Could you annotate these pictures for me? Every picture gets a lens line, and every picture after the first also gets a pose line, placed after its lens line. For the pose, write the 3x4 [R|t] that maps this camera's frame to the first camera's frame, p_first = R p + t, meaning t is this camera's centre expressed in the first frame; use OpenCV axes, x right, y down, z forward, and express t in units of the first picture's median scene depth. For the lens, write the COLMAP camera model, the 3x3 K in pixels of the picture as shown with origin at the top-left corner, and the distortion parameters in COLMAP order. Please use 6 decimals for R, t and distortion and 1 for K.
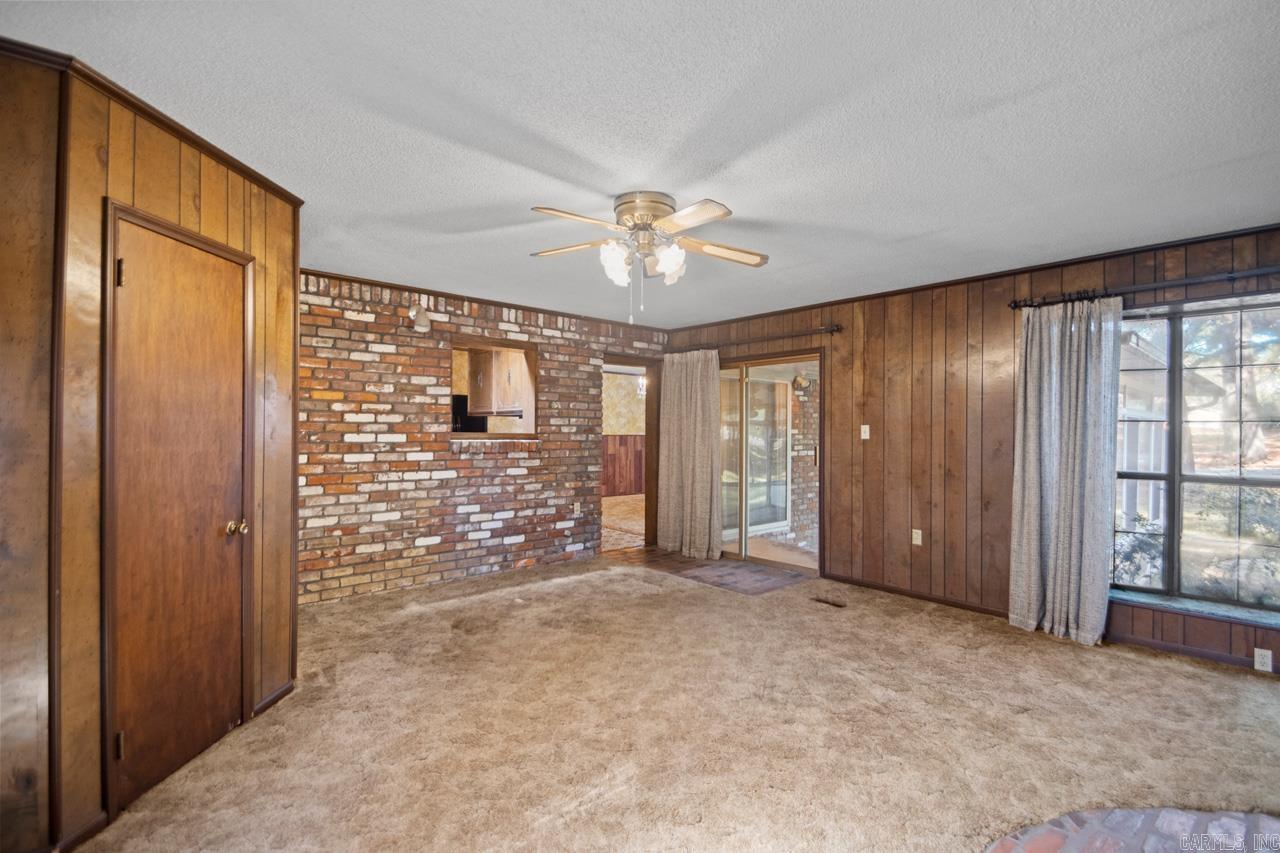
lens RADIAL K [[599.6, 0, 652.3], [0, 599.6, 424.0], [0, 0, 1]] dist [0.013358, -0.015932]
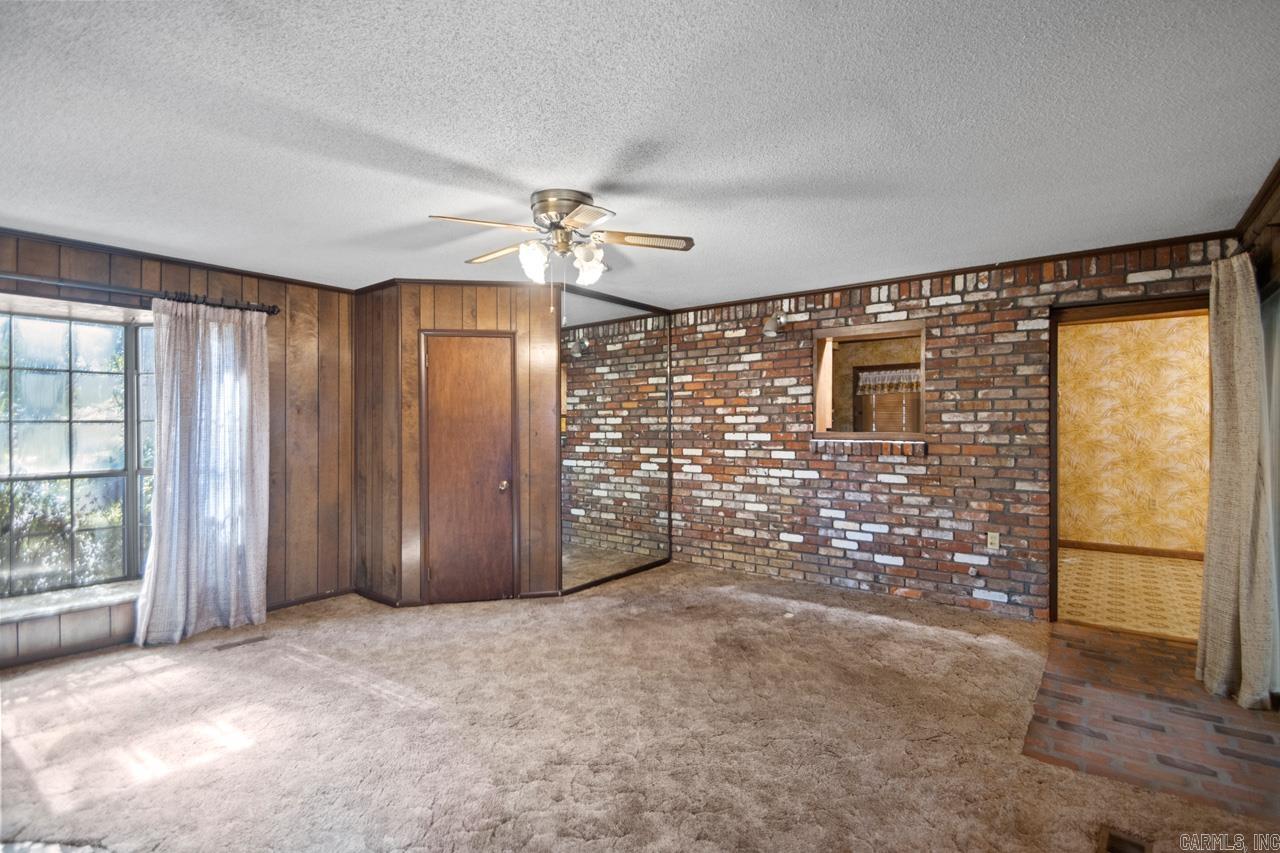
lens RADIAL K [[599.6, 0, 652.3], [0, 599.6, 424.0], [0, 0, 1]] dist [0.013358, -0.015932]
pose [[0.177319, -0.011820, -0.984082, 0.606498], [0.014108, 0.999856, -0.009467, 0.006979], [0.984052, -0.012205, 0.177460, 0.595427]]
